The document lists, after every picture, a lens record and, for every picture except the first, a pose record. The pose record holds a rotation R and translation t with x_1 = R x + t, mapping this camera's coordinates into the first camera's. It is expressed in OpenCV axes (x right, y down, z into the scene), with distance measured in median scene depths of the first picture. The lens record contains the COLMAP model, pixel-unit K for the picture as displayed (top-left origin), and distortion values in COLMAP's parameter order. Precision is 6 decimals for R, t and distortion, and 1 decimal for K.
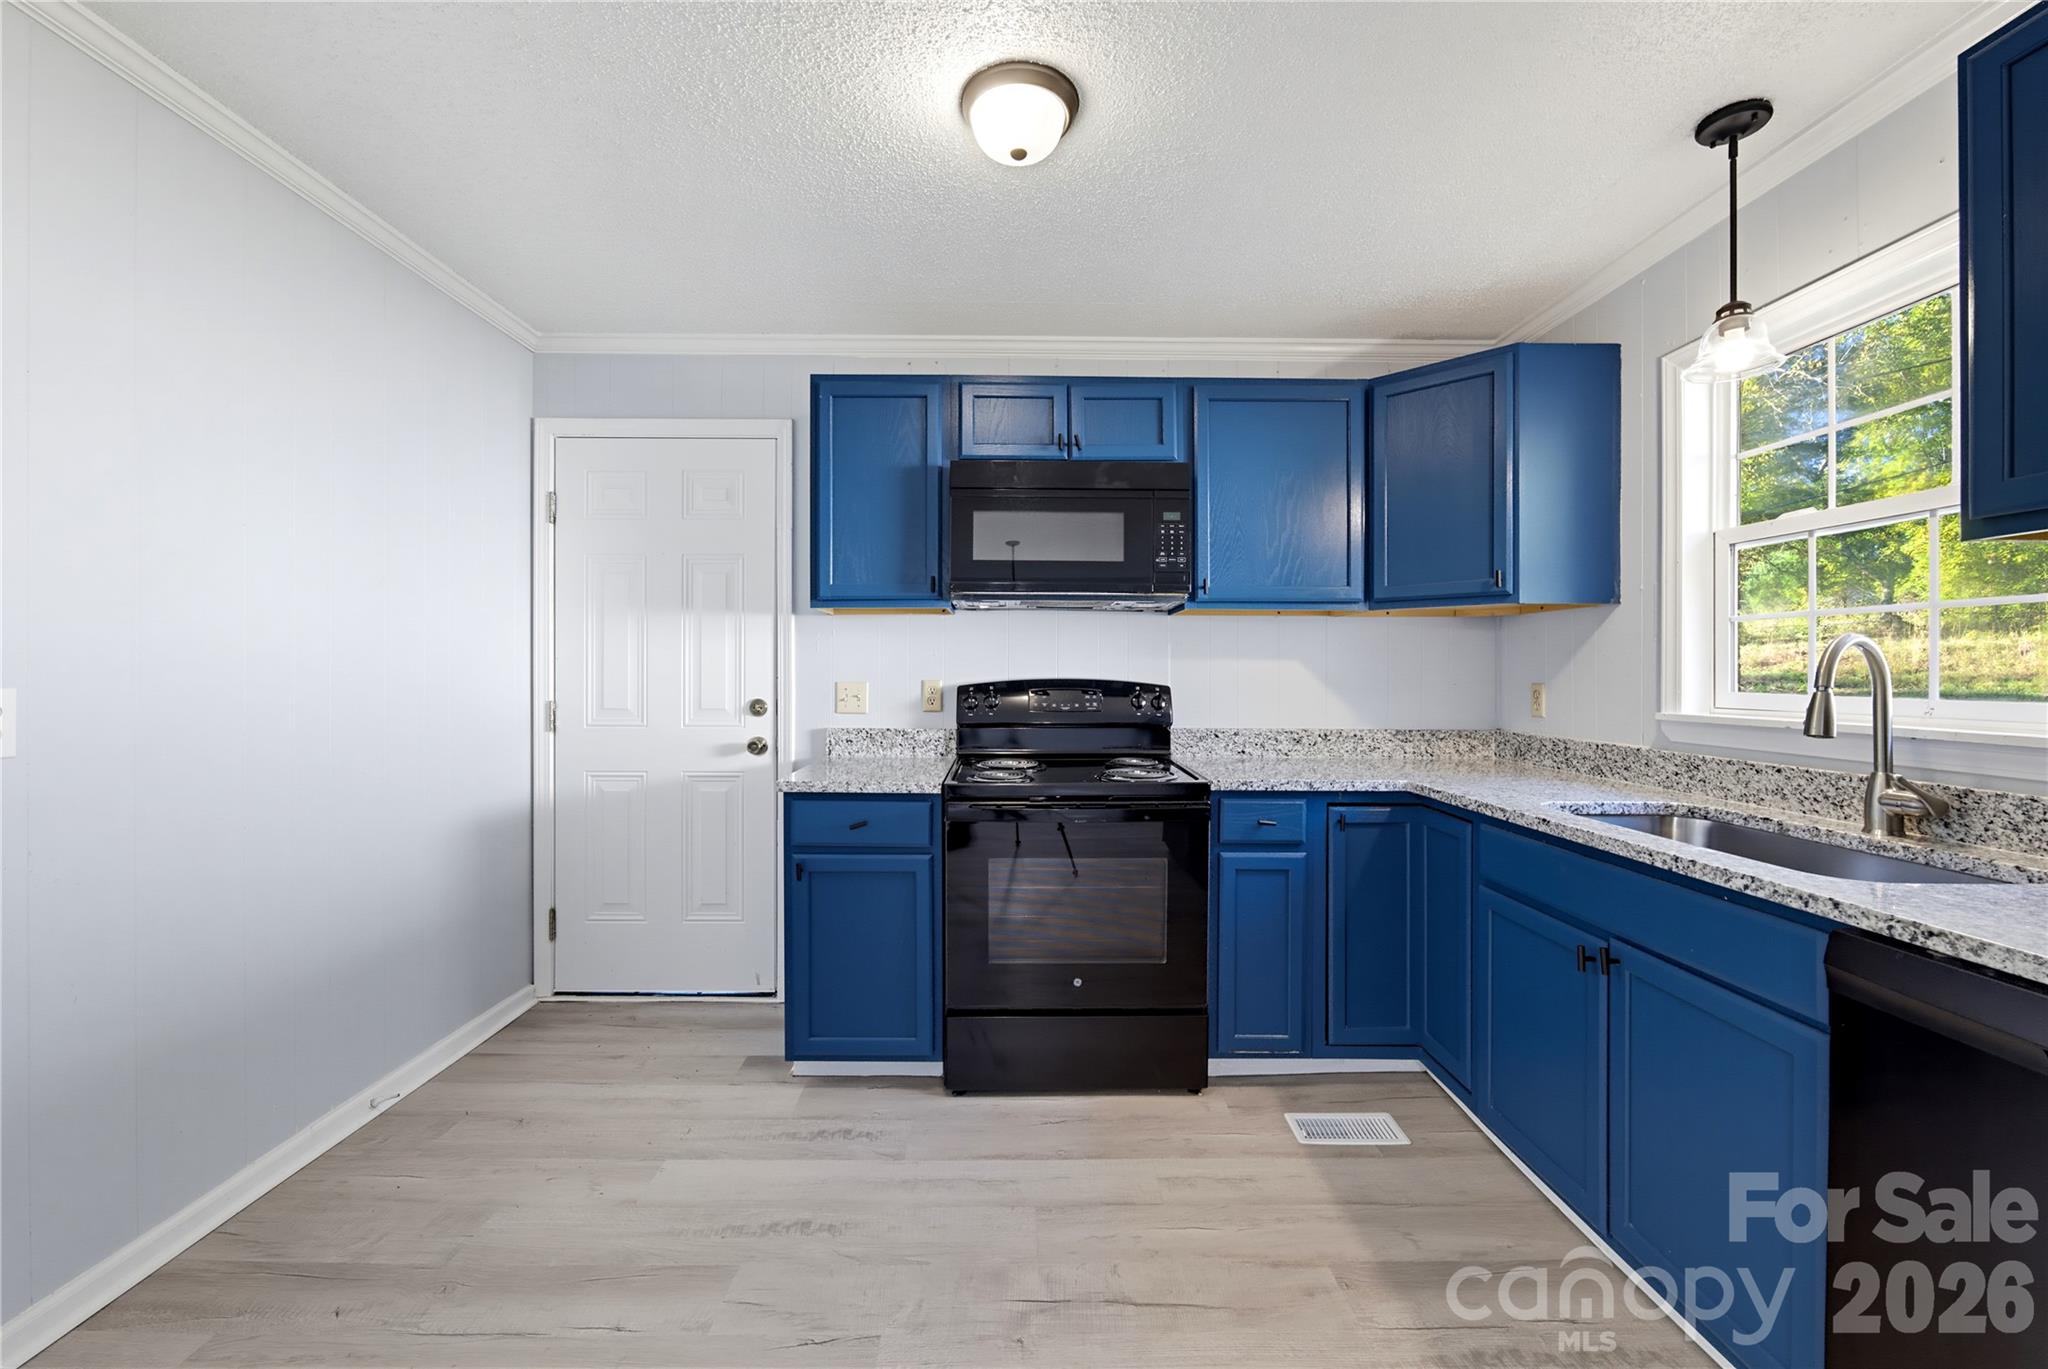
lens RADIAL K [[810.6, 0, 1016.6], [0, 810.6, 675.6], [0, 0, 1]] dist [-0.007500, 0.002598]
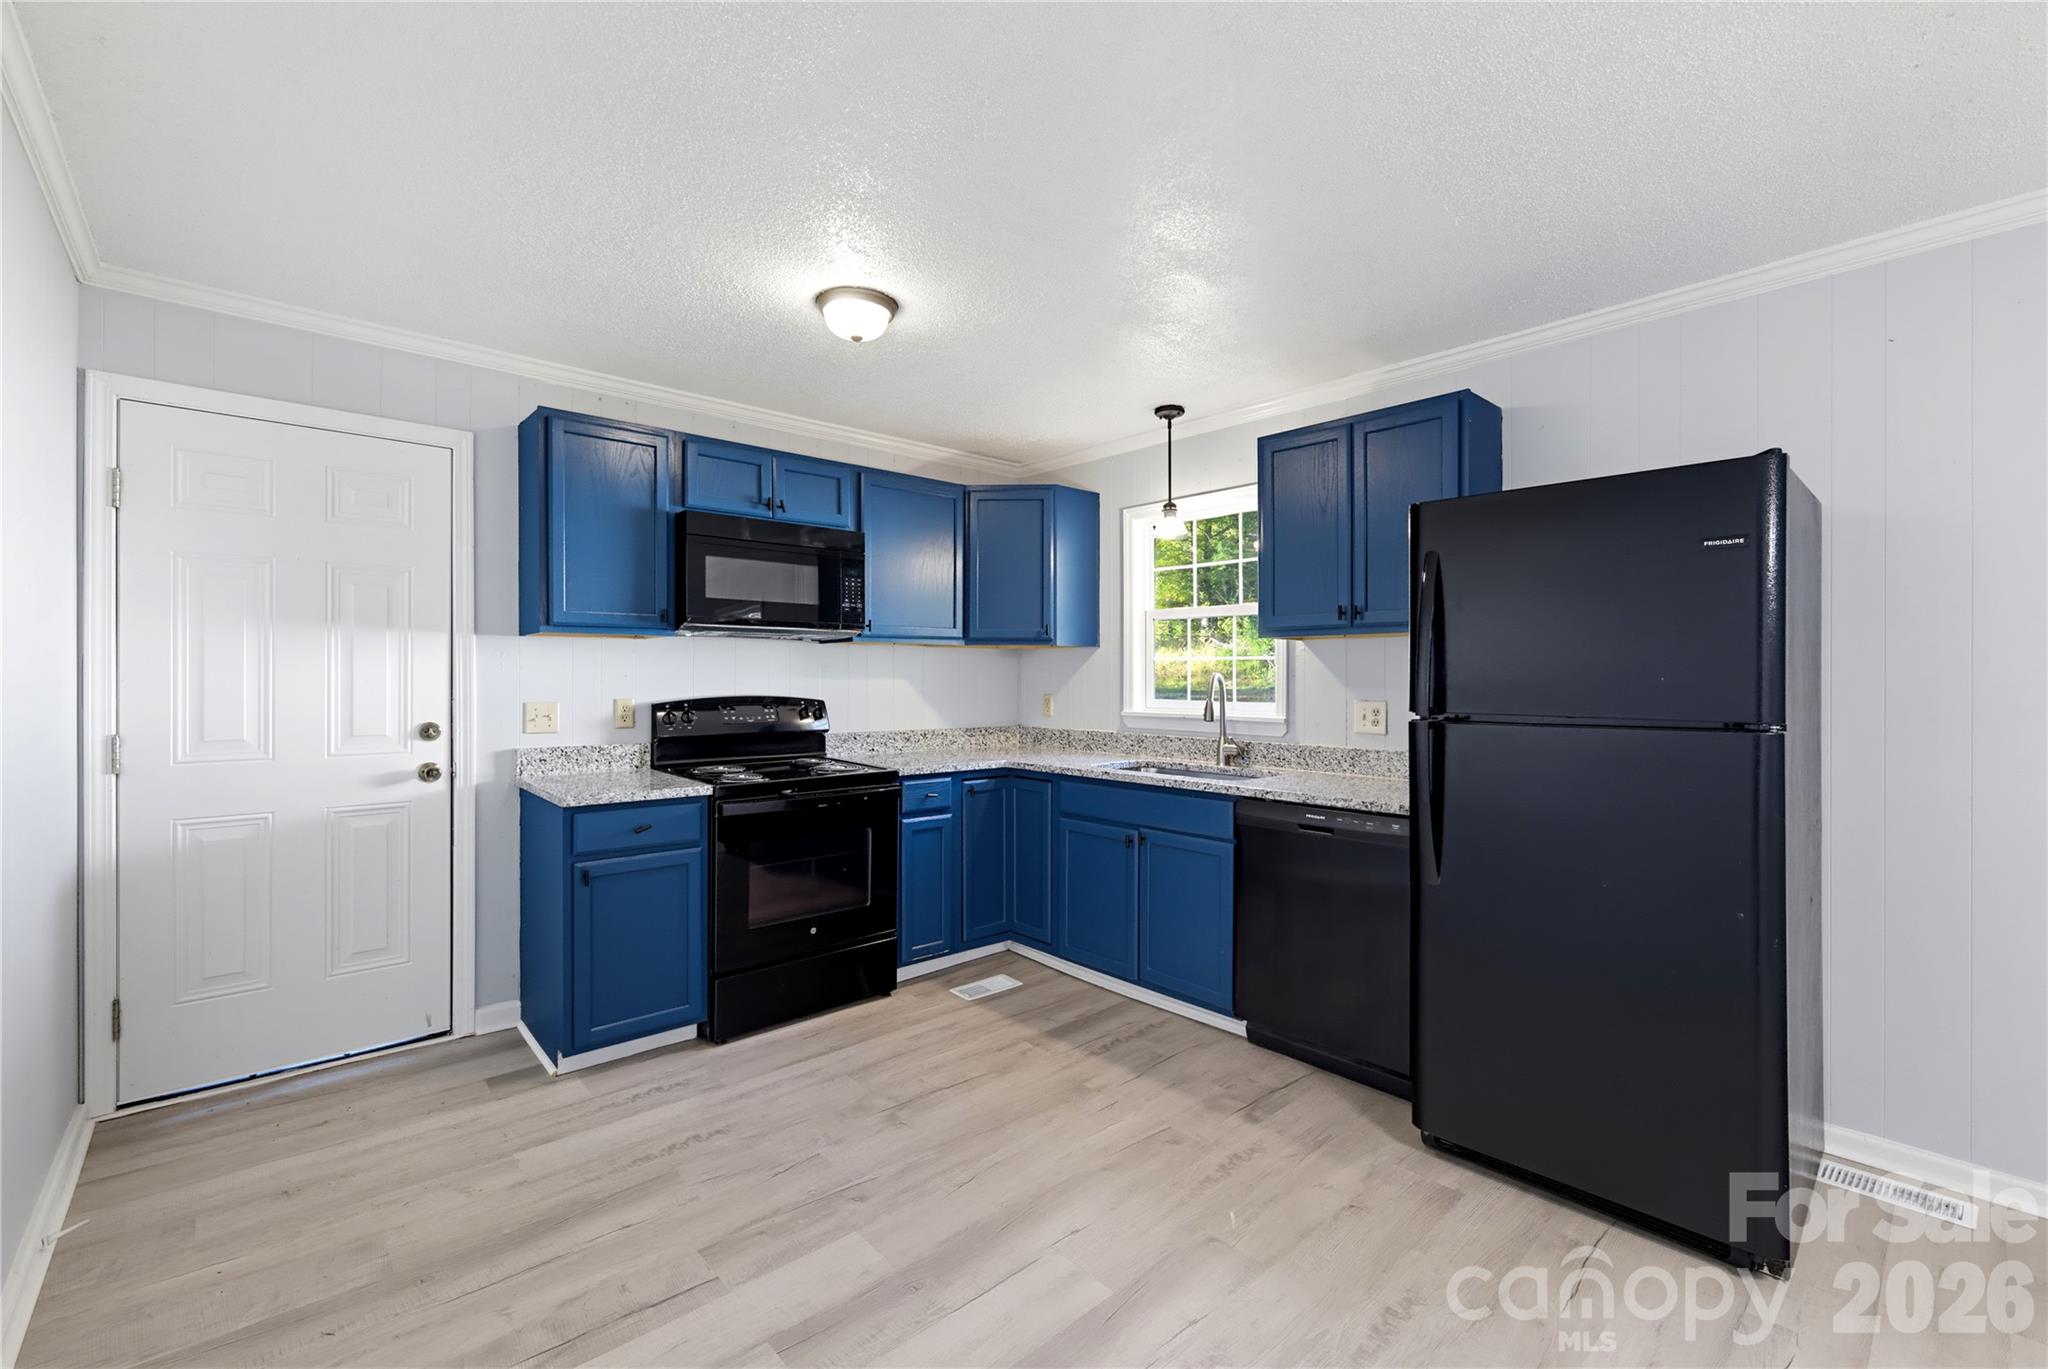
lens RADIAL K [[868.6, 0, 1031.4], [0, 868.6, 681.7], [0, 0, 1]] dist [-0.004294, 0.001836]
pose [[0.746761, -0.005461, 0.665070, -0.558562], [0.001847, 0.999979, 0.006138, -0.028015], [-0.665089, -0.003355, 0.746756, -0.258954]]
